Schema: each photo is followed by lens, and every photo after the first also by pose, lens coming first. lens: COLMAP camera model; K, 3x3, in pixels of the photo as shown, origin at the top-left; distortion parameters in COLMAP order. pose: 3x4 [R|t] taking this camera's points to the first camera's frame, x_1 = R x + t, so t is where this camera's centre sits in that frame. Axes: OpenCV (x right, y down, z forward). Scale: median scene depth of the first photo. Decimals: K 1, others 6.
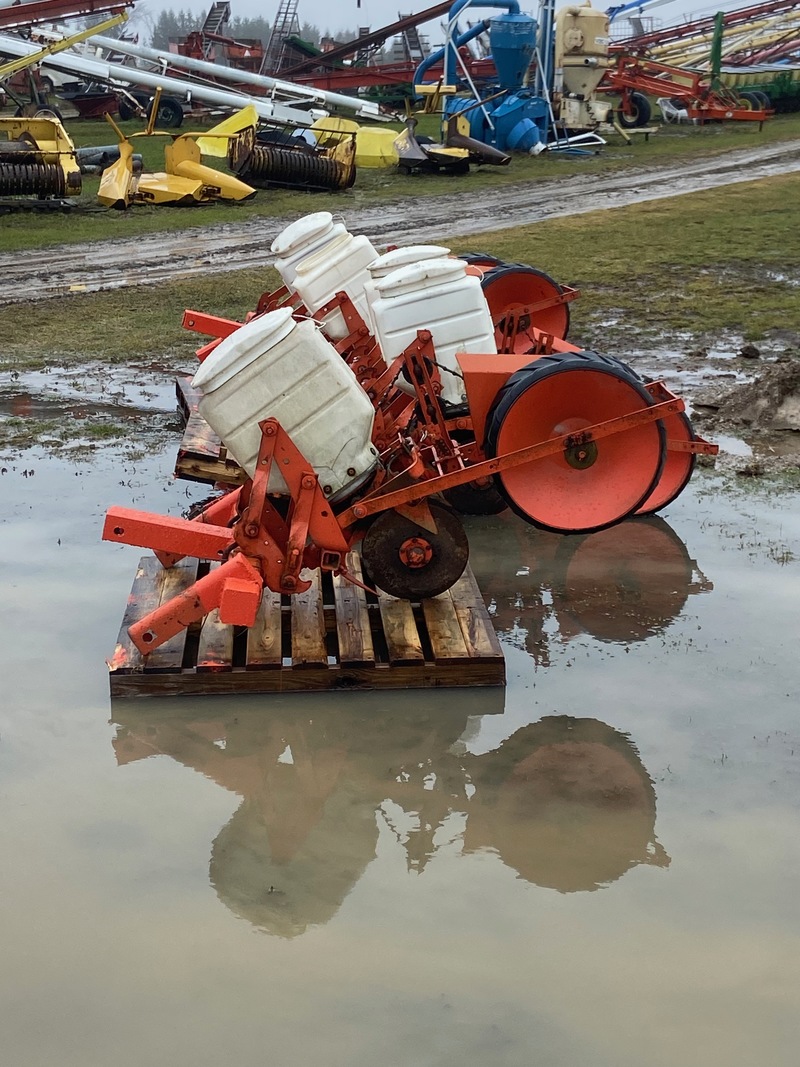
lens RADIAL K [[1731.9, 0, 403.7], [0, 1731.9, 535.5], [0, 0, 1]] dist [0.099632, 0.000000]
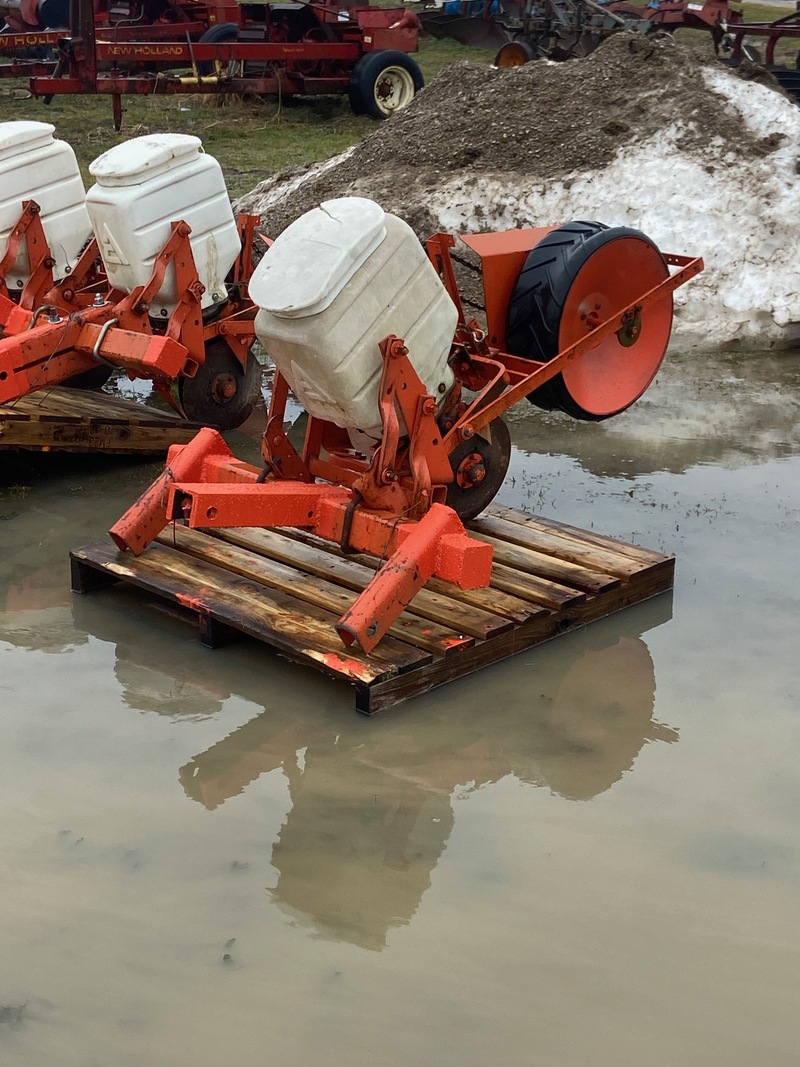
lens RADIAL K [[1731.9, 0, 399.0], [0, 1731.9, 532.7], [0, 0, 1]] dist [0.099632, 0.000000]
pose [[0.746474, -0.204007, 0.633370, -0.599679], [0.157447, 0.978965, 0.129760, -0.081201], [-0.646519, 0.002860, 0.762892, 0.373829]]
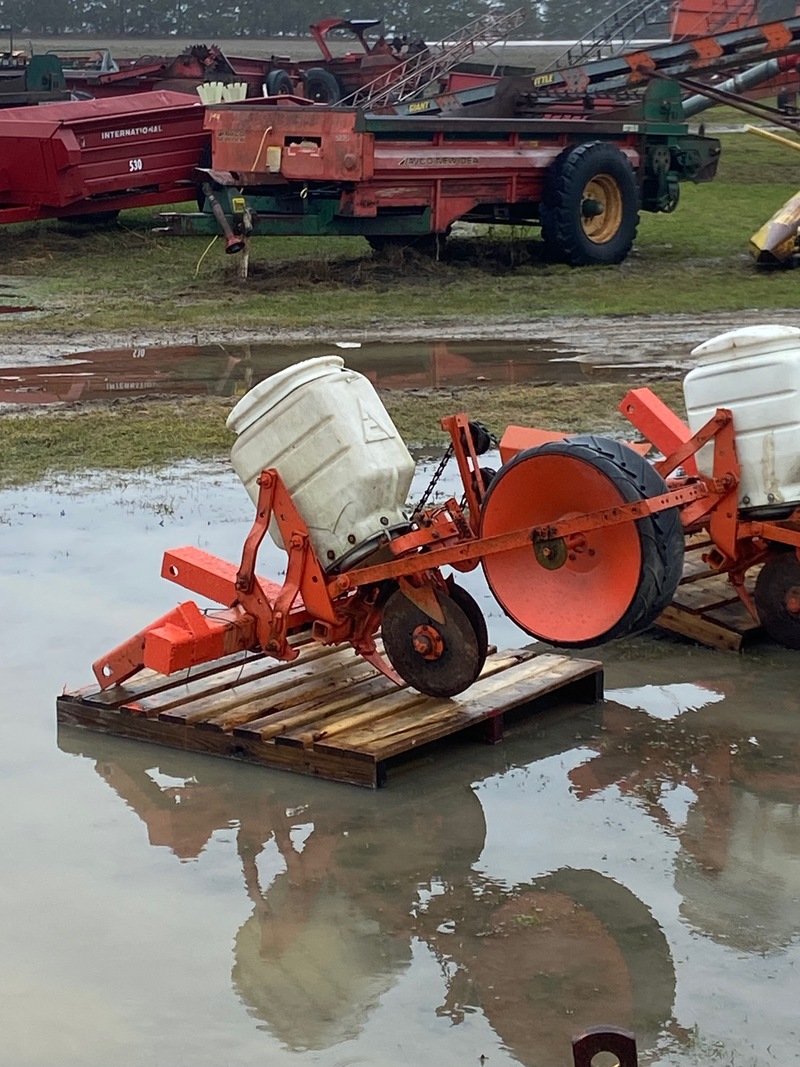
lens RADIAL K [[2532.8, 0, 398.8], [0, 2532.8, 532.8], [0, 0, 1]] dist [0.056421, 0.000000]
pose [[0.758793, 0.123951, -0.639430, 0.849244], [-0.165643, 0.986171, -0.005399, -0.037174], [0.629918, 0.110013, 0.768831, -0.011587]]
